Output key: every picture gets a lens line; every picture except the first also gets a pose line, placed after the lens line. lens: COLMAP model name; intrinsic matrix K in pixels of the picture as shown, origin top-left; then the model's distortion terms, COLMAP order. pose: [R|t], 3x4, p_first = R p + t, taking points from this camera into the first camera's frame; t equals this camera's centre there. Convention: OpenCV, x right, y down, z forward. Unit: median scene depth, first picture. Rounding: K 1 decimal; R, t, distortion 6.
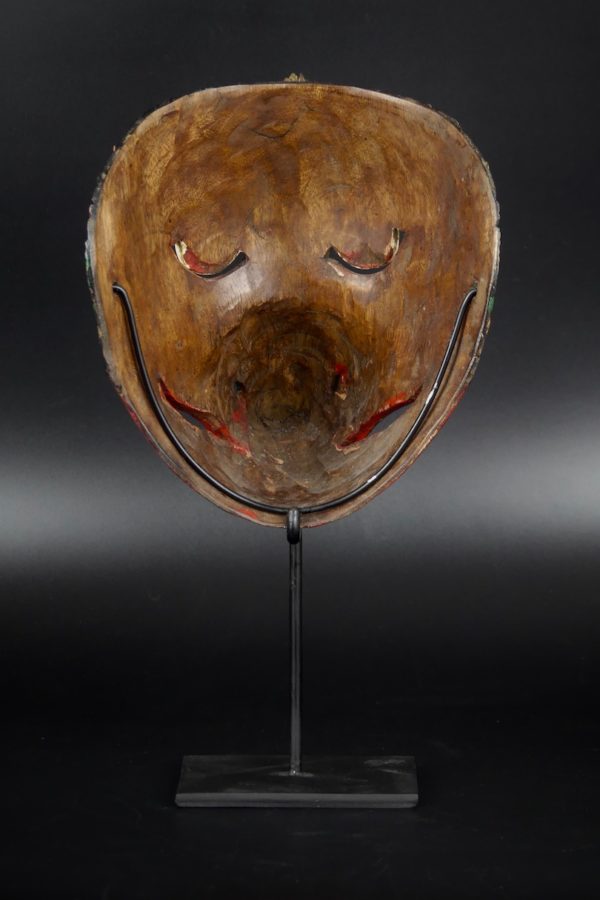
lens RADIAL K [[2540.7, 0, 300.0], [0, 2540.7, 450.0], [0, 0, 1]] dist [-0.106957, 0.155766]
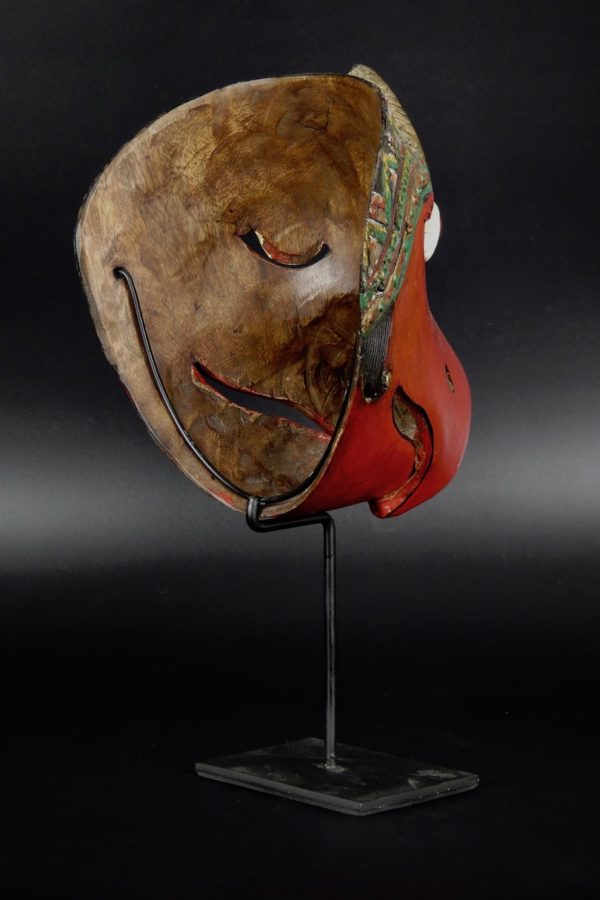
lens RADIAL K [[2540.7, 0, 300.0], [0, 2540.7, 450.0], [0, 0, 1]] dist [-0.106957, 0.155766]
pose [[0.721648, 0.077934, -0.687859, 0.687058], [-0.077771, 0.996479, 0.031309, -0.027854], [0.687878, 0.030901, 0.725169, 0.272827]]
